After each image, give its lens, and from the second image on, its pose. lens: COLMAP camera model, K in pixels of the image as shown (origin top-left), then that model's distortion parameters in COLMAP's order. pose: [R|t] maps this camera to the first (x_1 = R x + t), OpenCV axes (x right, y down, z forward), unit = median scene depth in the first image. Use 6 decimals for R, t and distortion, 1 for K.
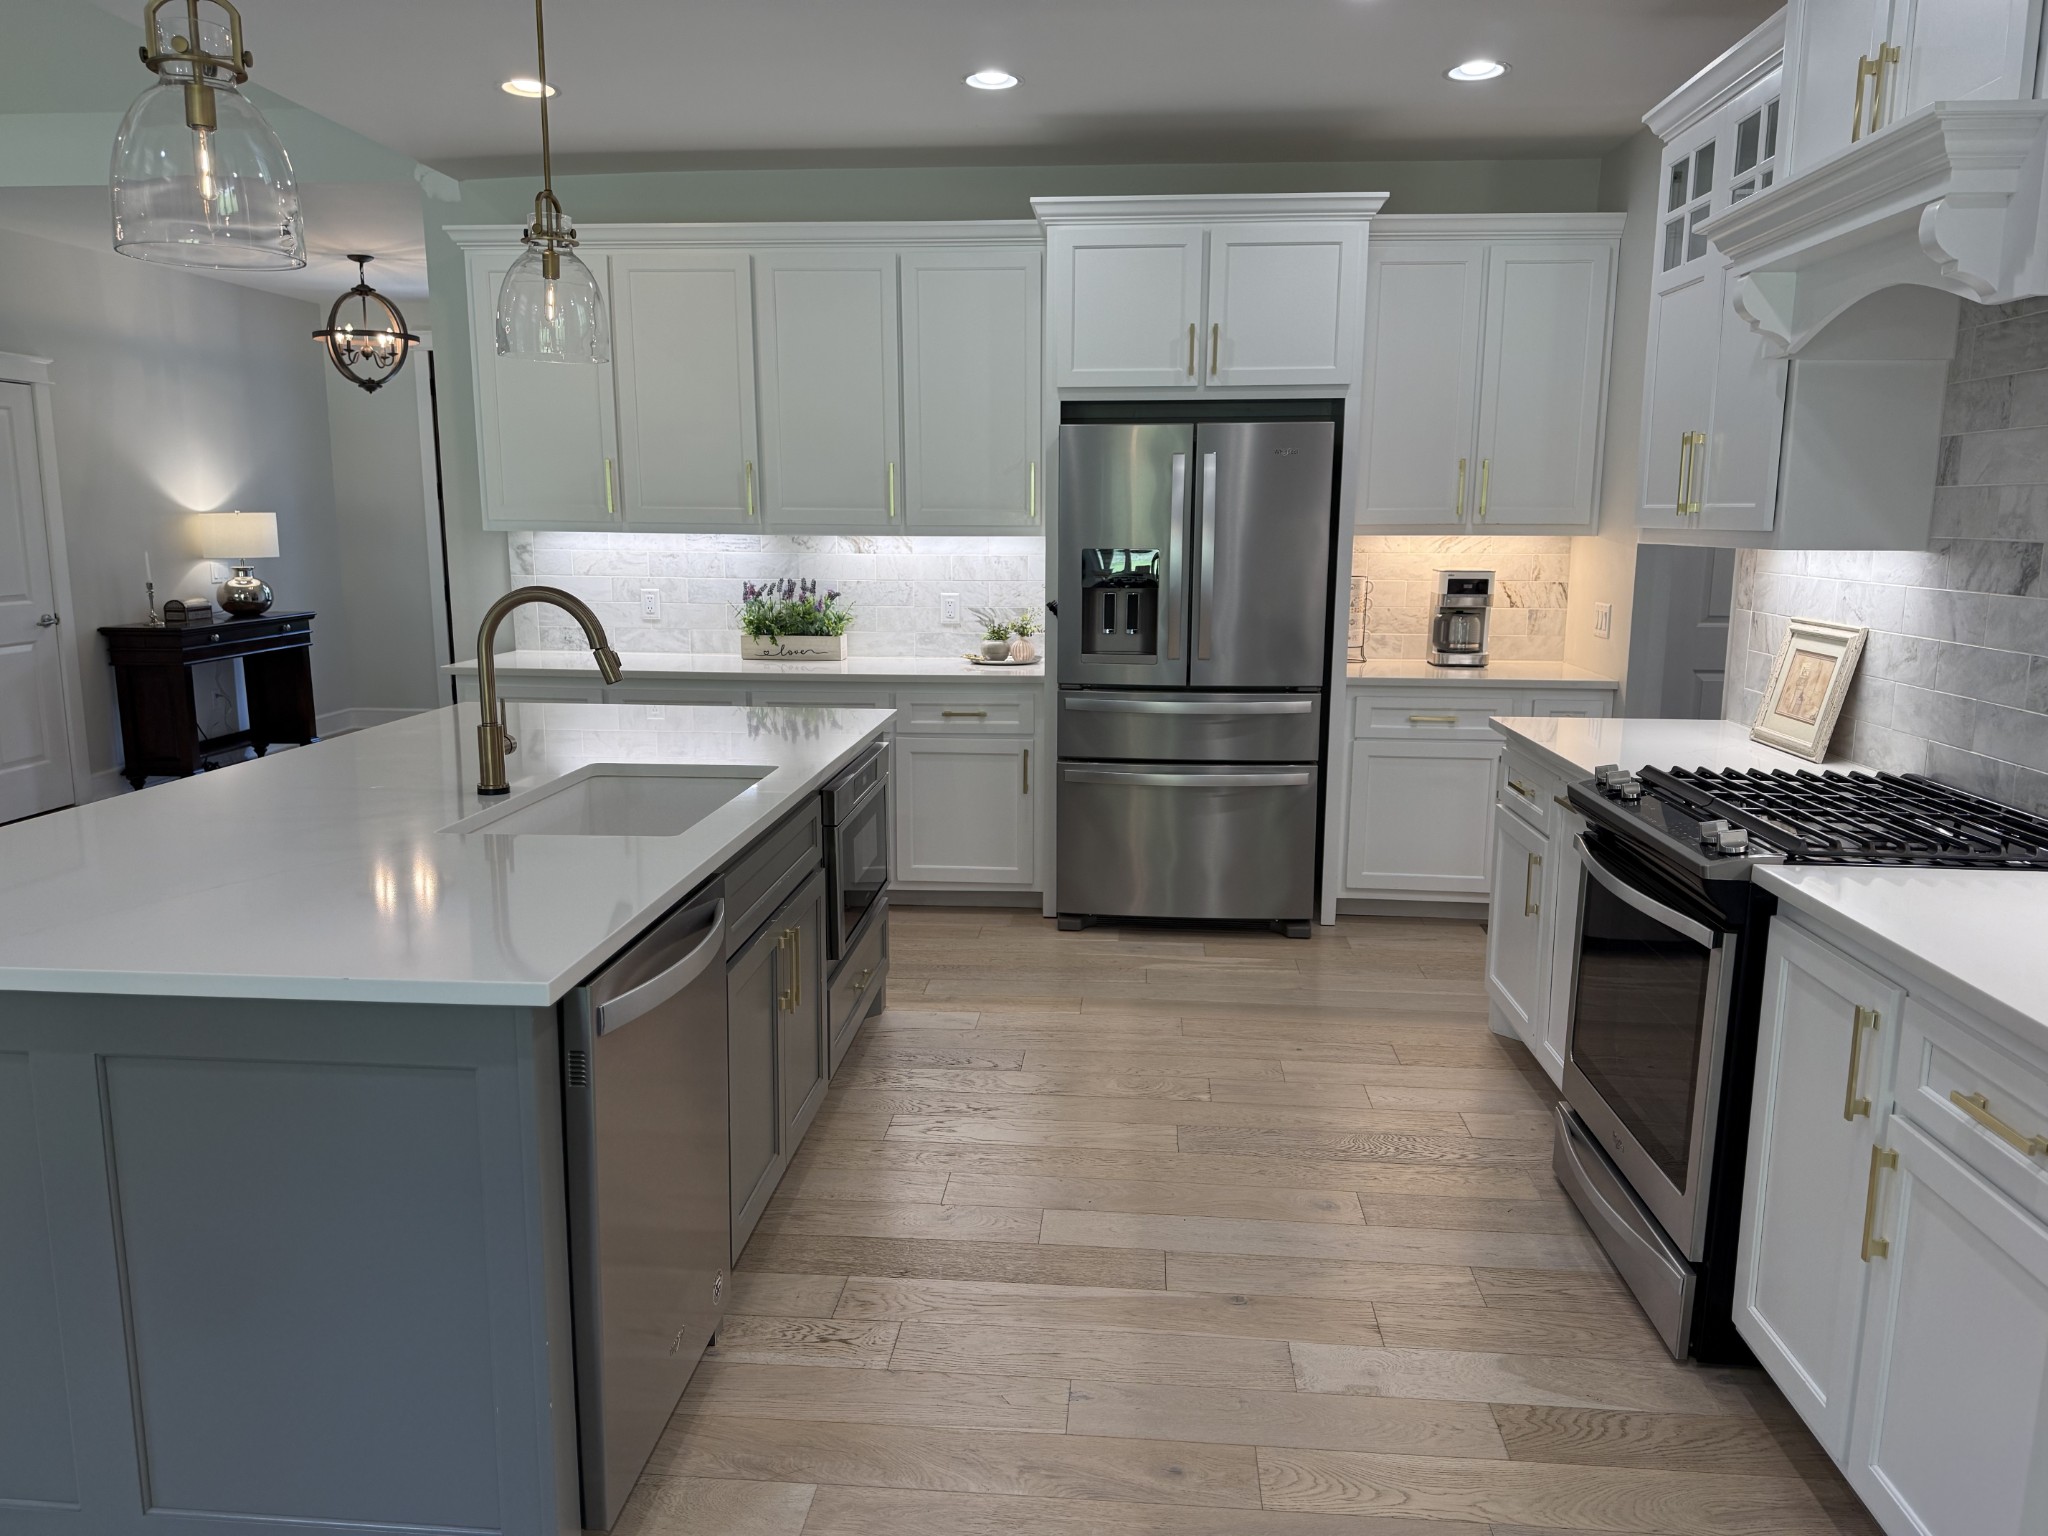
lens RADIAL K [[1444.0, 0, 1018.3], [0, 1444.0, 776.8], [0, 0, 1]] dist [0.054129, -0.059693]
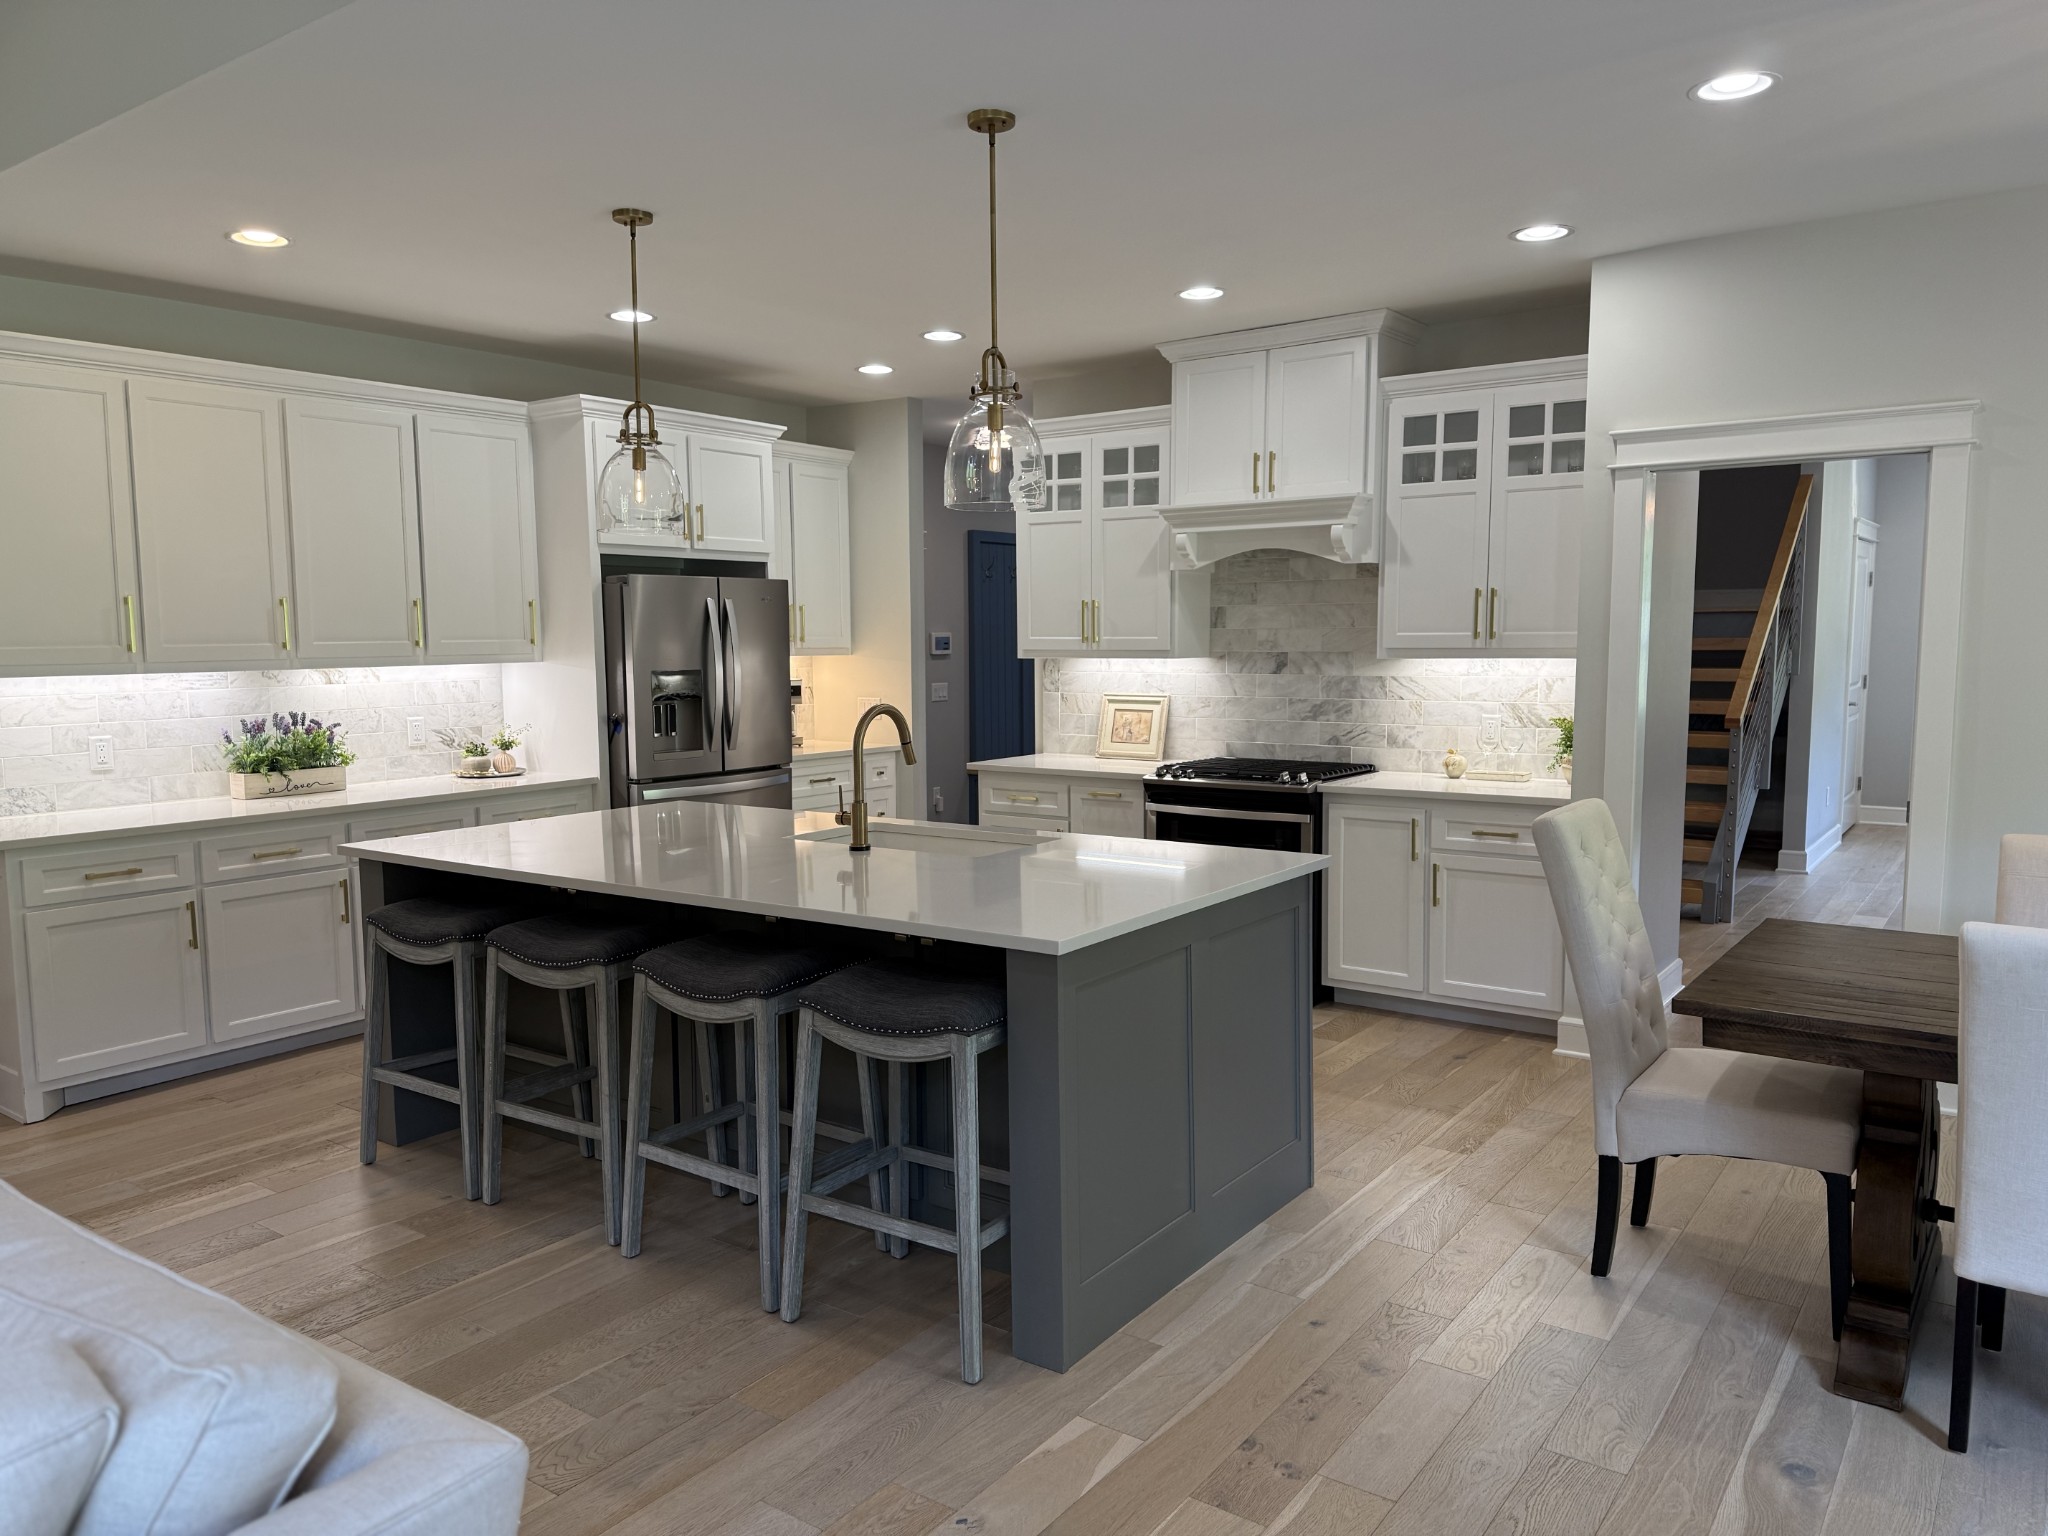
lens RADIAL K [[1444.0, 0, 1029.1], [0, 1444.0, 771.0], [0, 0, 1]] dist [0.054129, -0.059693]
pose [[0.507474, -0.093812, 0.856545, -0.792542], [0.160166, 0.987002, 0.013207, -0.031659], [-0.846650, 0.130487, 0.515903, 0.067819]]
